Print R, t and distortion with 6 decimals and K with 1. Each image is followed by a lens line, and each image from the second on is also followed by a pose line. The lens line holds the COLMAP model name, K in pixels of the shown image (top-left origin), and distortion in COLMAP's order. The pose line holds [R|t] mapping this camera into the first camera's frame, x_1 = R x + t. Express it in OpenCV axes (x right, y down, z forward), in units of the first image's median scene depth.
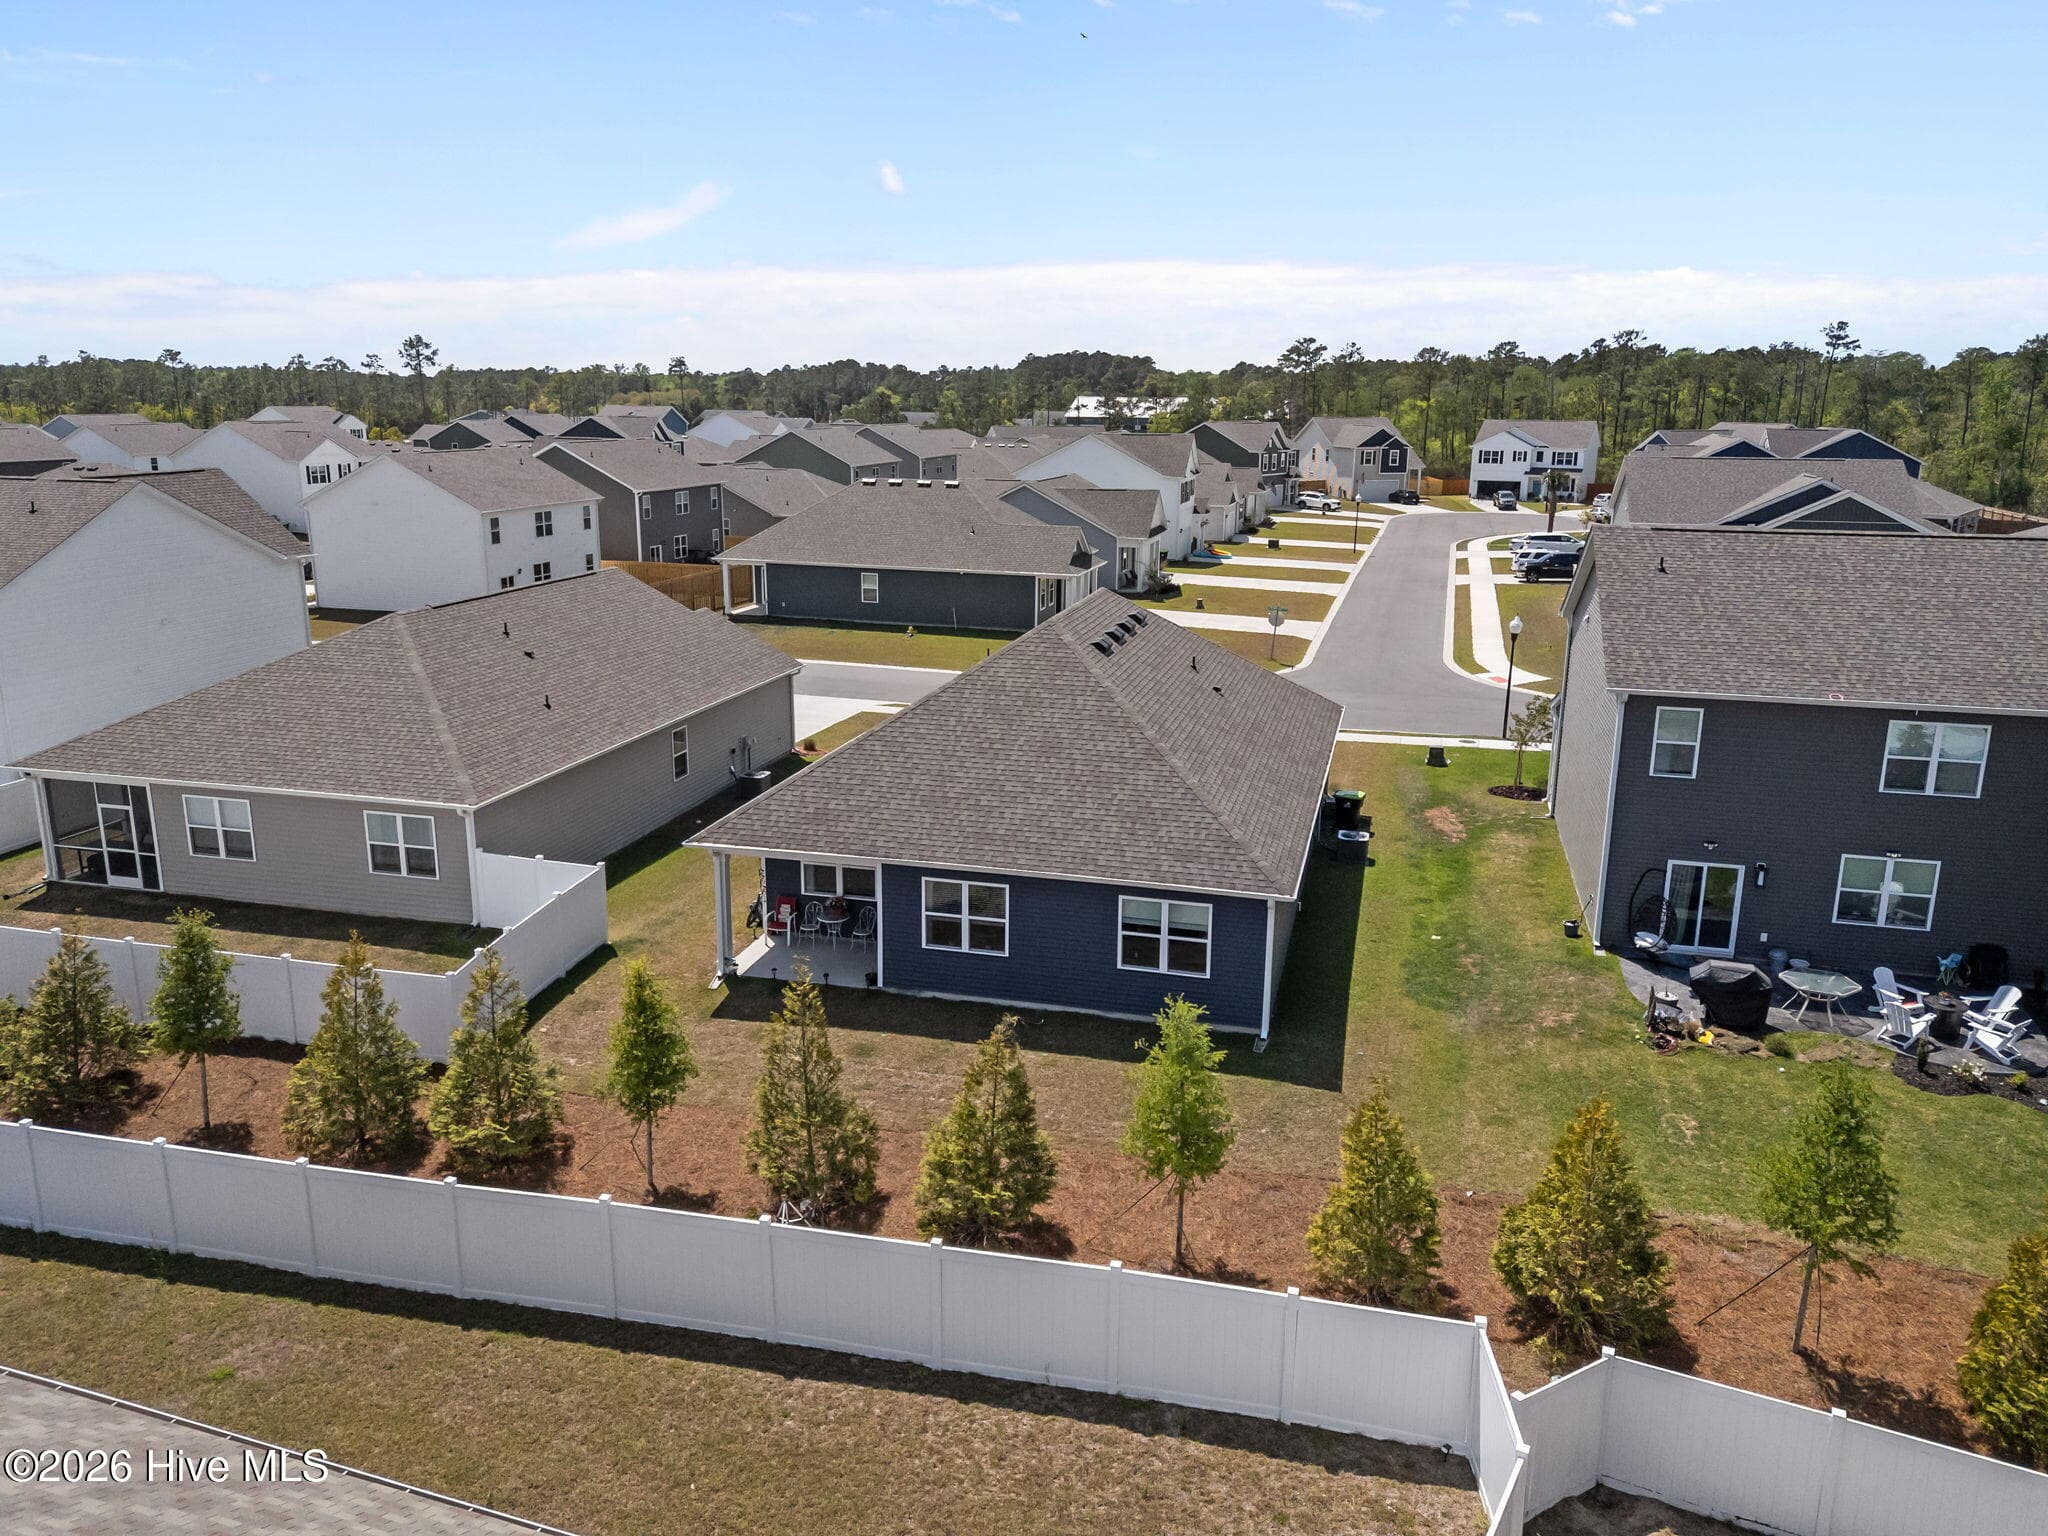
lens RADIAL K [[1499.8, 0, 1032.0], [0, 1499.8, 753.6], [0, 0, 1]] dist [0.087896, -0.091891]
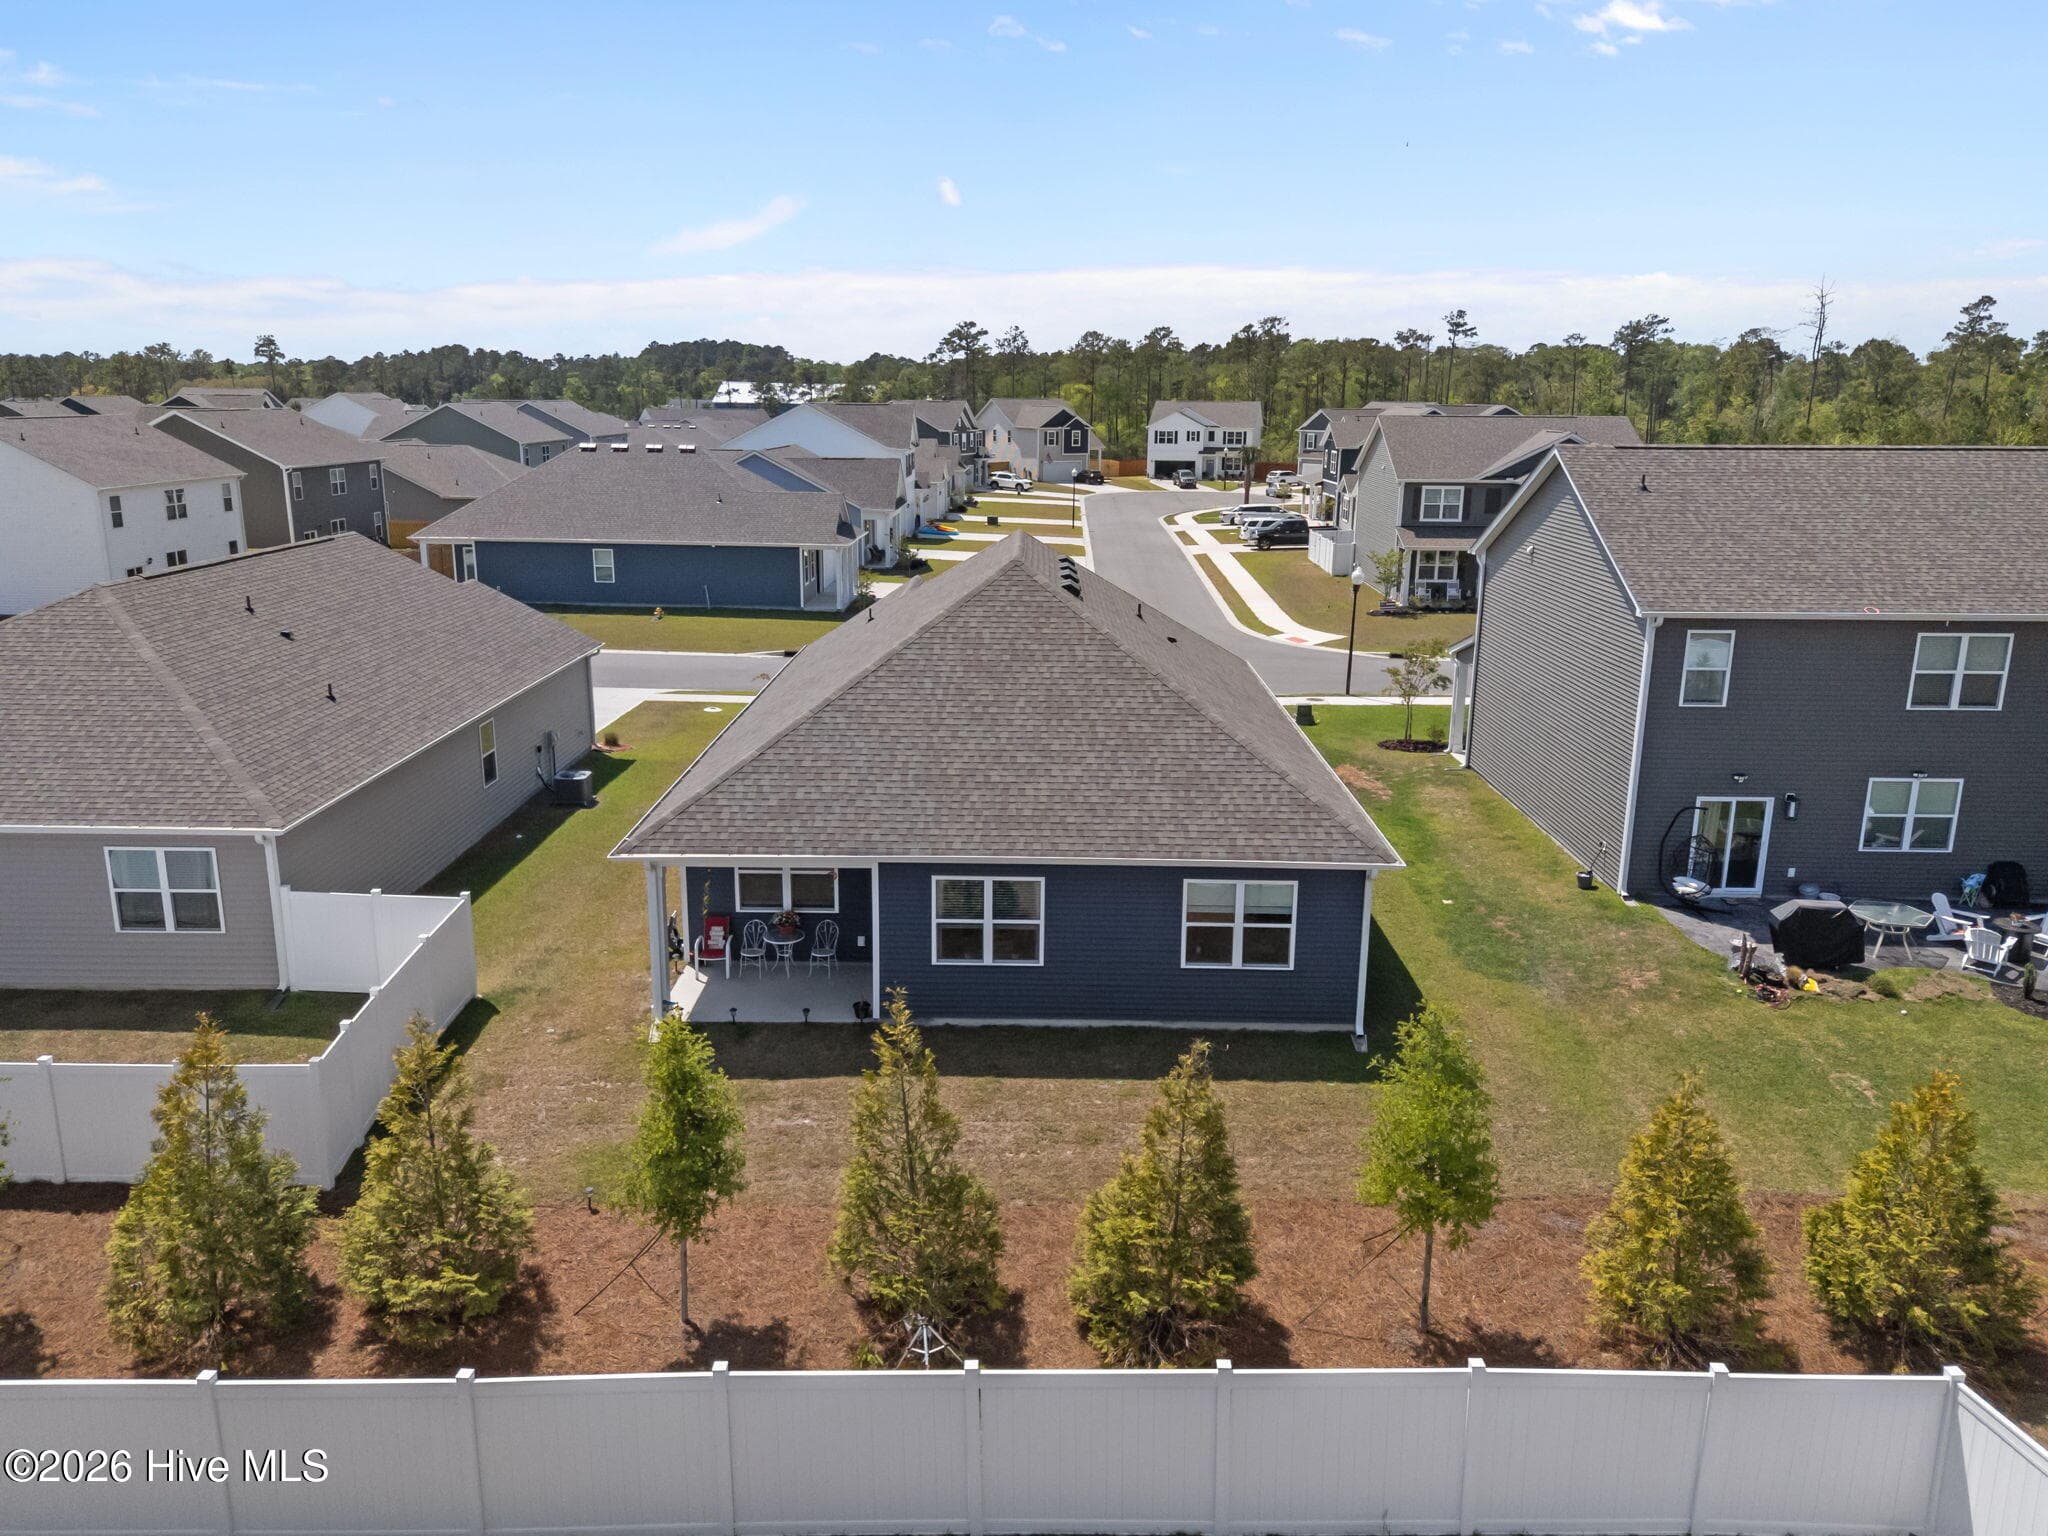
lens RADIAL K [[1500.2, 0, 1030.5], [0, 1500.2, 757.1], [0, 0, 1]] dist [0.071907, -0.054267]
pose [[0.970719, -0.058138, 0.233076, -0.190033], [0.057005, 0.998307, 0.011597, 0.012069], [-0.233356, 0.002030, 0.972389, 0.198381]]
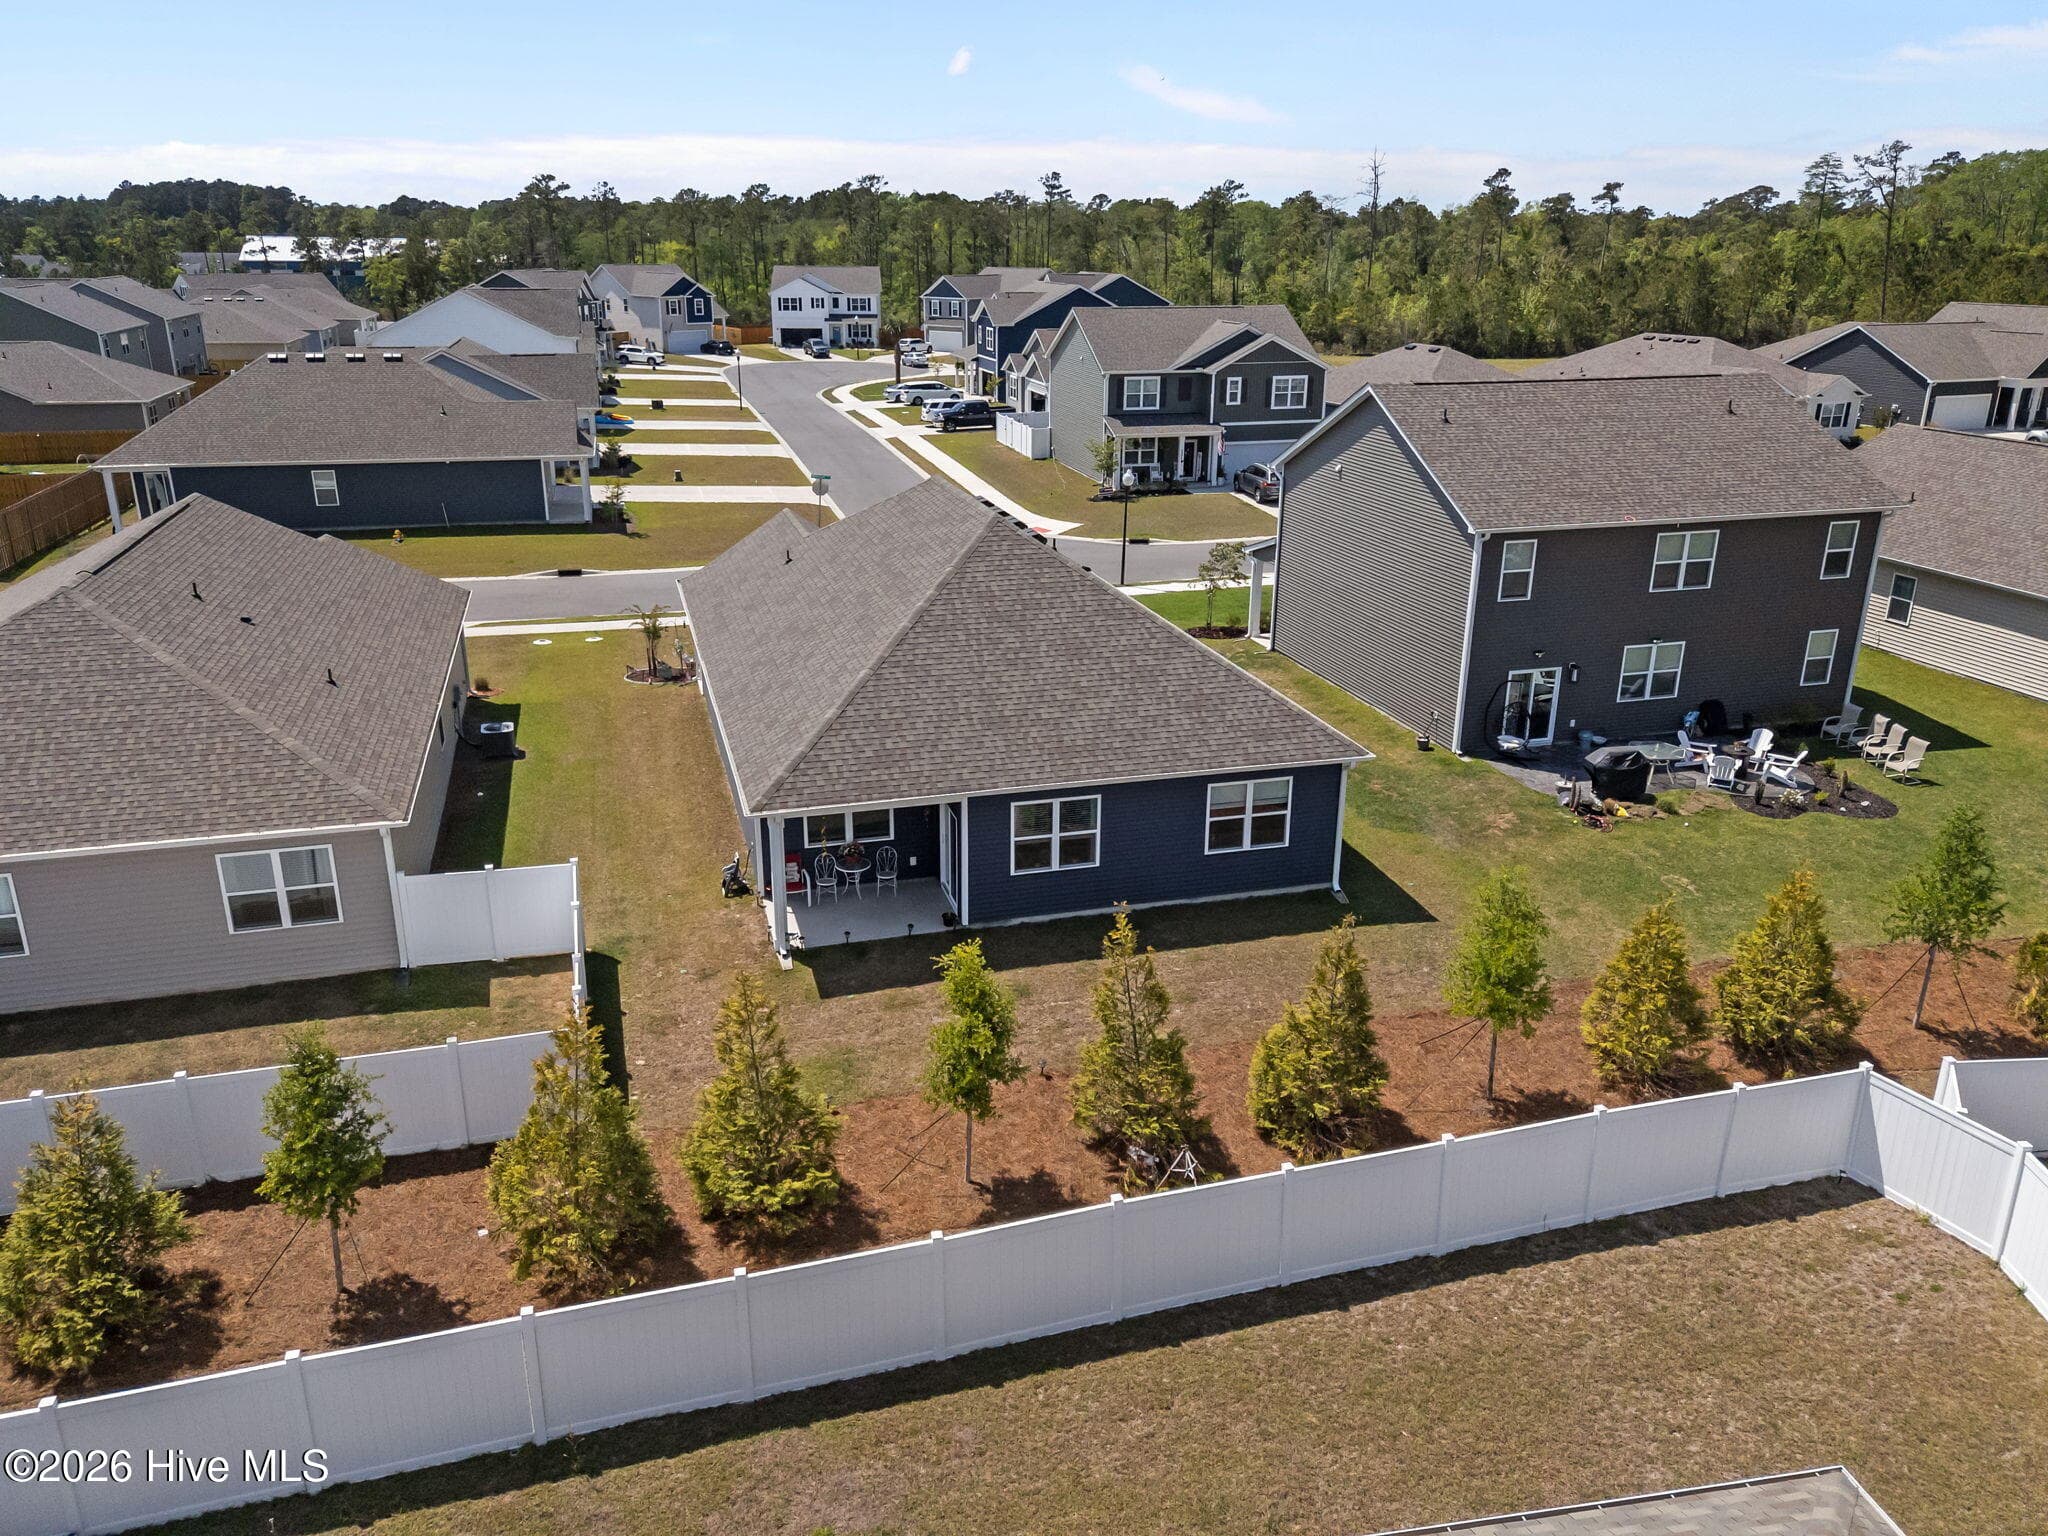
lens RADIAL K [[1499.8, 0, 1032.0], [0, 1499.8, 753.6], [0, 0, 1]] dist [0.087896, -0.091891]
pose [[0.864360, -0.169286, 0.473524, -0.469664], [0.122224, 0.984120, 0.128722, -0.063921], [-0.487795, -0.053386, 0.871324, 0.157863]]
